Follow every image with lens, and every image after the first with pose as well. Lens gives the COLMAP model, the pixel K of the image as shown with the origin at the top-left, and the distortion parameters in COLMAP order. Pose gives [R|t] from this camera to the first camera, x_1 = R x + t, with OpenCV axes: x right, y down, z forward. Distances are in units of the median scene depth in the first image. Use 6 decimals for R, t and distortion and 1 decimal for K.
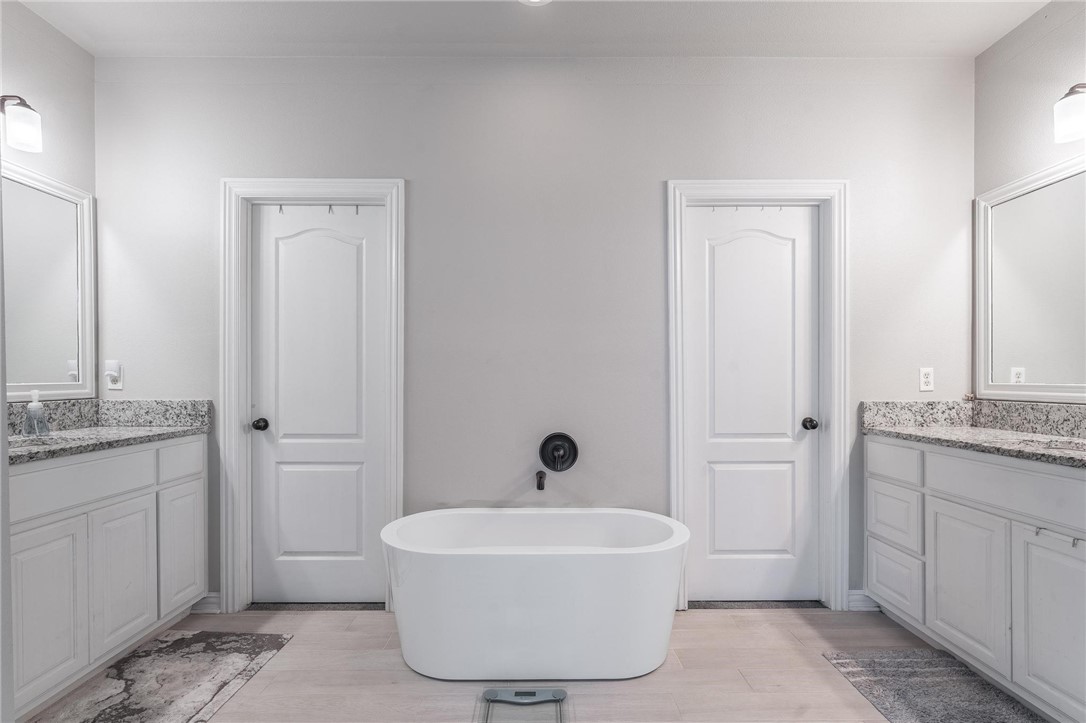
lens RADIAL K [[498.3, 0, 544.3], [0, 498.3, 378.2], [0, 0, 1]] dist [-0.007319, 0.002325]
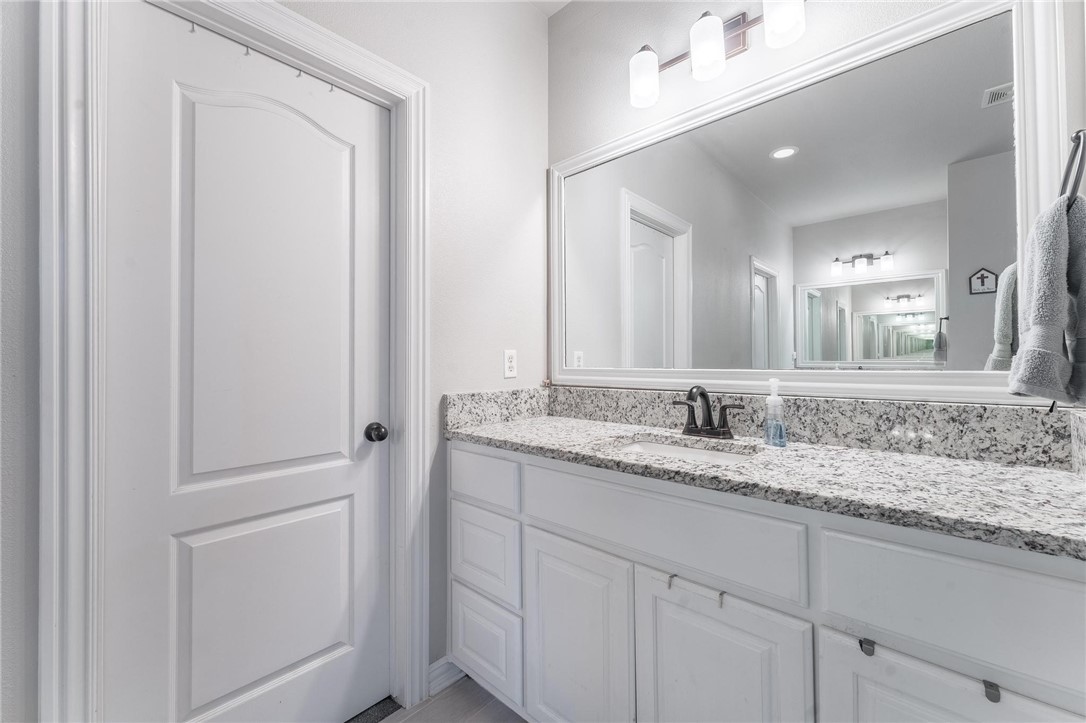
lens RADIAL K [[441.2, 0, 544.4], [0, 441.2, 358.9], [0, 0, 1]] dist [0.003335, -0.000085]
pose [[0.686627, 0.003228, 0.727003, 0.271149], [0.001551, 0.999981, -0.005905, -0.001475], [-0.727008, 0.005182, 0.686609, 0.452941]]
